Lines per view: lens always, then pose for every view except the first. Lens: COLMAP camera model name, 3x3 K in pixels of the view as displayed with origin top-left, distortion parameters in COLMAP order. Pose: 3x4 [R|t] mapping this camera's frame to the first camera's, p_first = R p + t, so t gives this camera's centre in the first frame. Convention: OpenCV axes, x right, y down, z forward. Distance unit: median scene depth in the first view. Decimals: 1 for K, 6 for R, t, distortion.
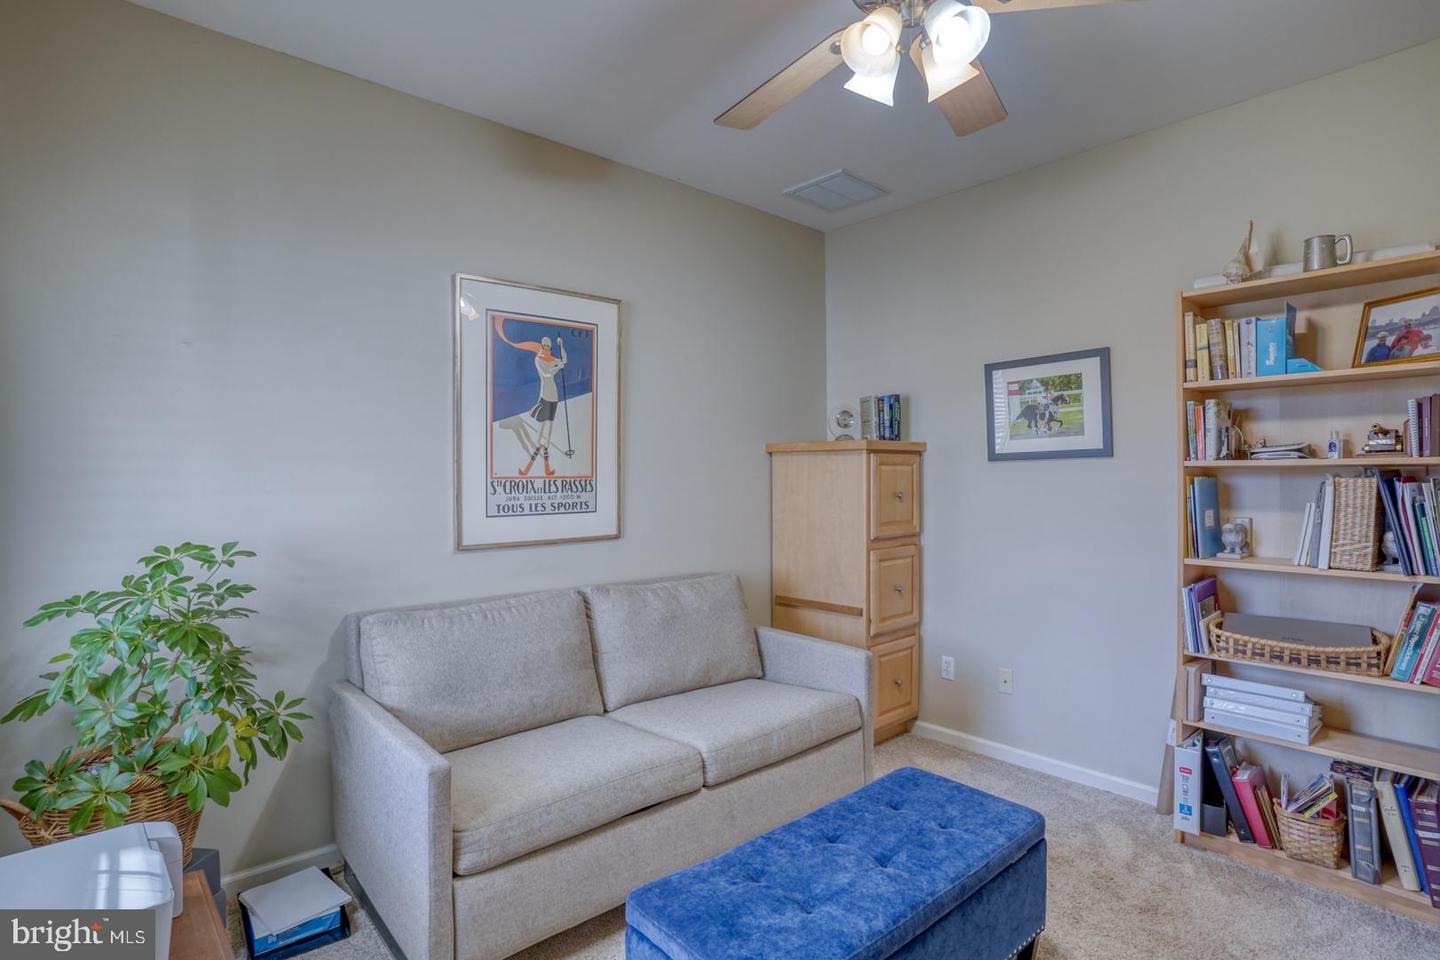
lens RADIAL K [[720.2, 0, 720.0], [0, 720.2, 480.0], [0, 0, 1]] dist [-0.084681, 0.036757]
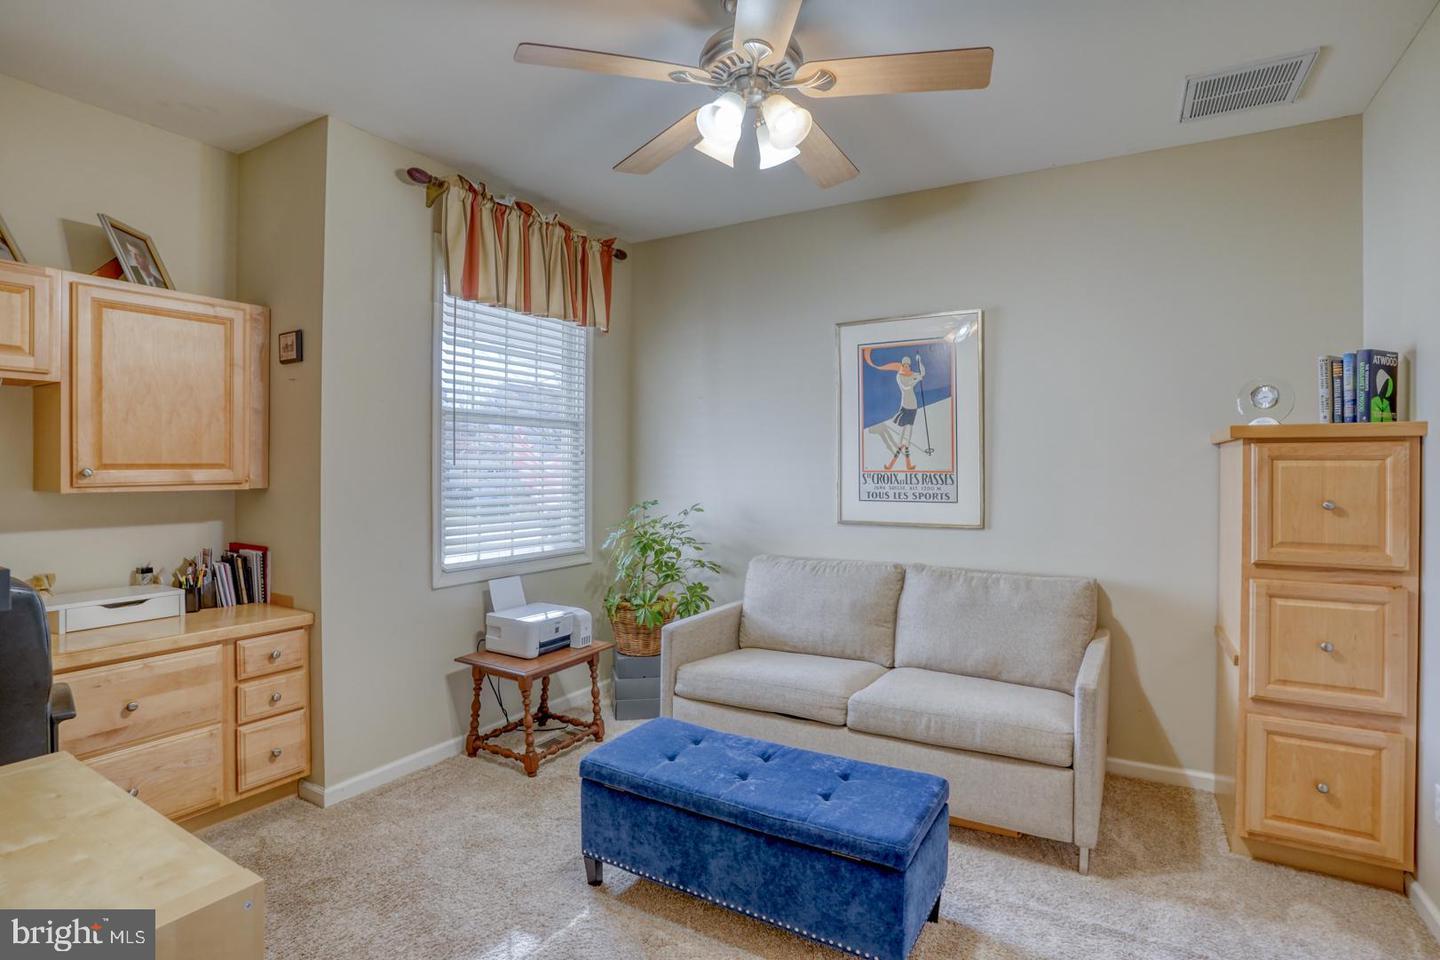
lens RADIAL K [[720.2, 0, 720.0], [0, 720.2, 480.0], [0, 0, 1]] dist [-0.084681, 0.036757]
pose [[0.303968, 0.023058, -0.952403, 0.824018], [-0.010875, 0.999726, 0.020733, -0.011045], [0.952620, 0.004056, 0.304135, 0.324877]]
